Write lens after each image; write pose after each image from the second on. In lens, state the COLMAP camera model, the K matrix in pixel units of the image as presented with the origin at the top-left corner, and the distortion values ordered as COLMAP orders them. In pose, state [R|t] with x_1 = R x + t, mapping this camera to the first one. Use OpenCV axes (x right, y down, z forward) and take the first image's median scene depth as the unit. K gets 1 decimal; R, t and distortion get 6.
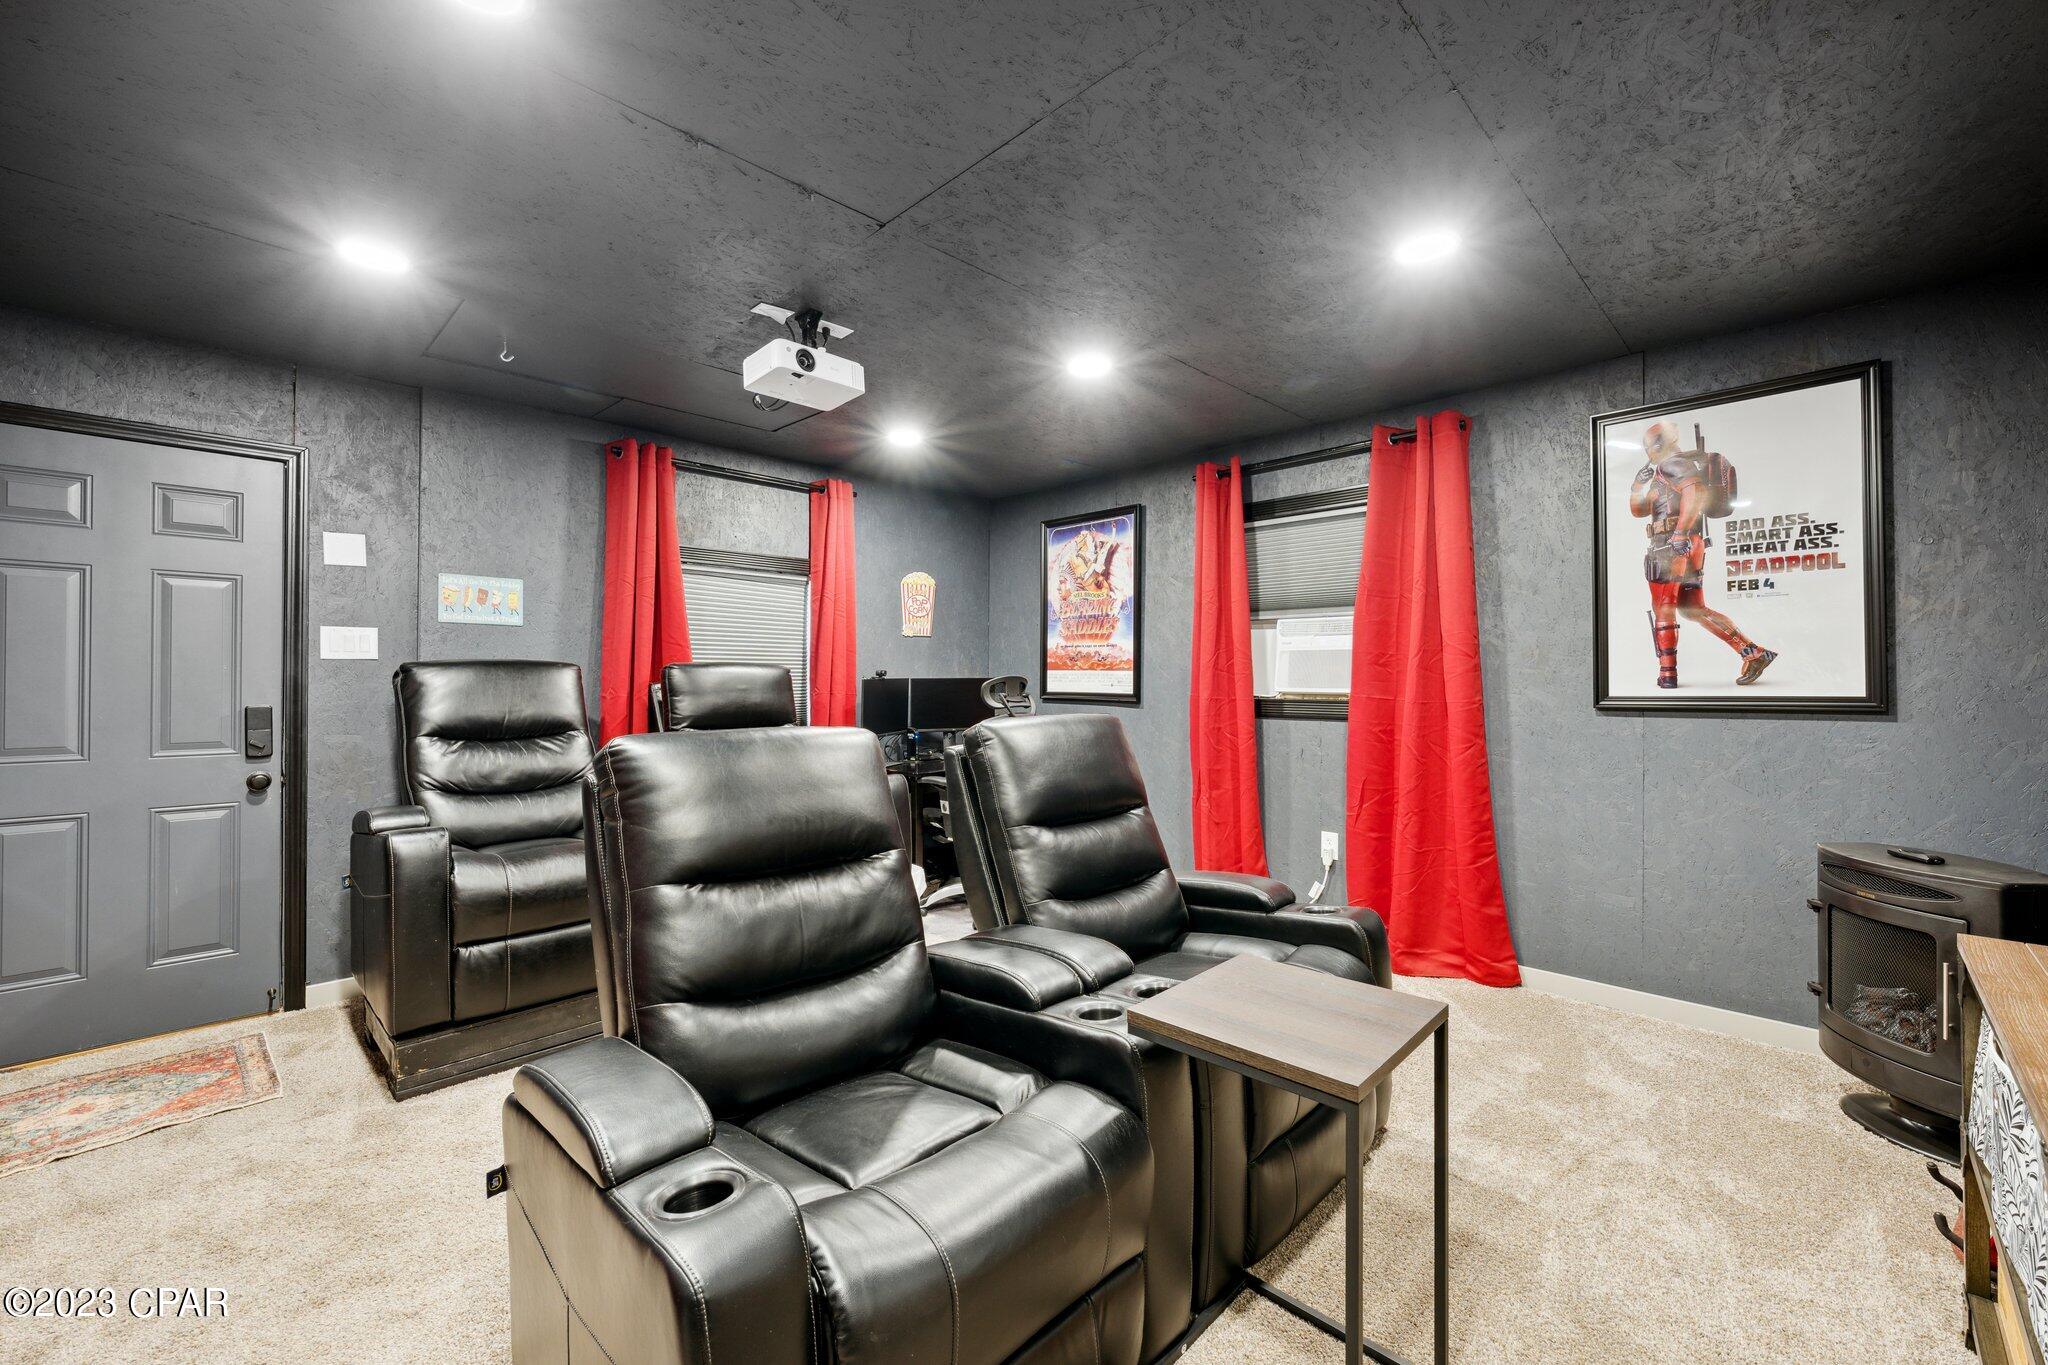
lens RADIAL K [[836.2, 0, 1023.4], [0, 836.2, 673.3], [0, 0, 1]] dist [-0.000827, -0.000110]
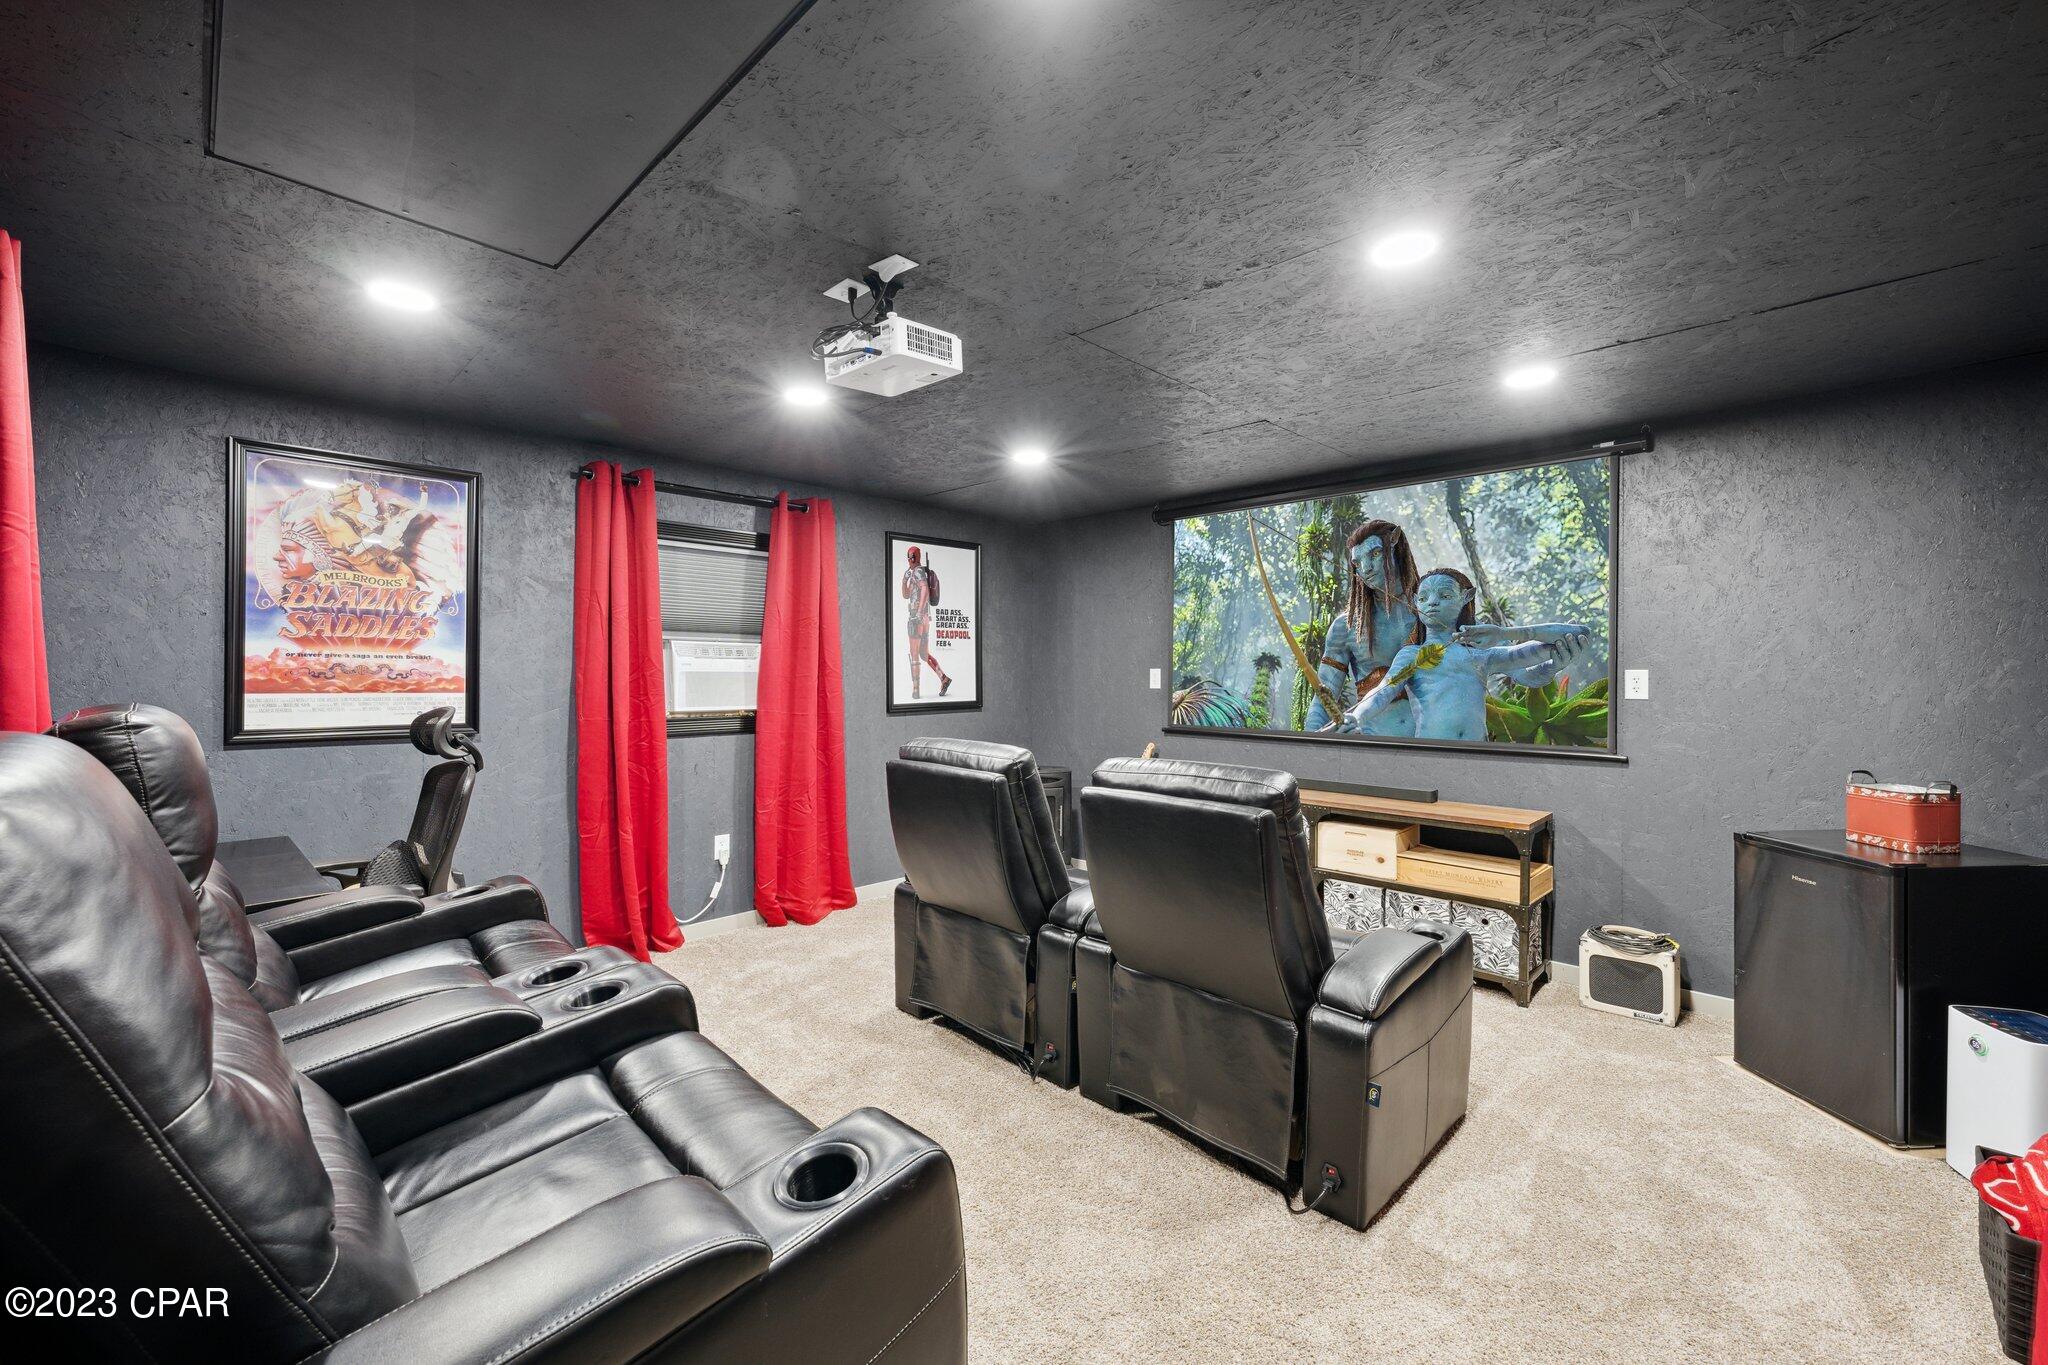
lens RADIAL K [[836.2, 0, 1023.4], [0, 836.2, 673.3], [0, 0, 1]] dist [-0.000827, -0.000110]
pose [[-0.027920, 0.001460, 0.999609, -0.734547], [-0.004063, 0.999991, -0.001574, -0.024668], [-0.999602, -0.004106, -0.027914, 0.608442]]
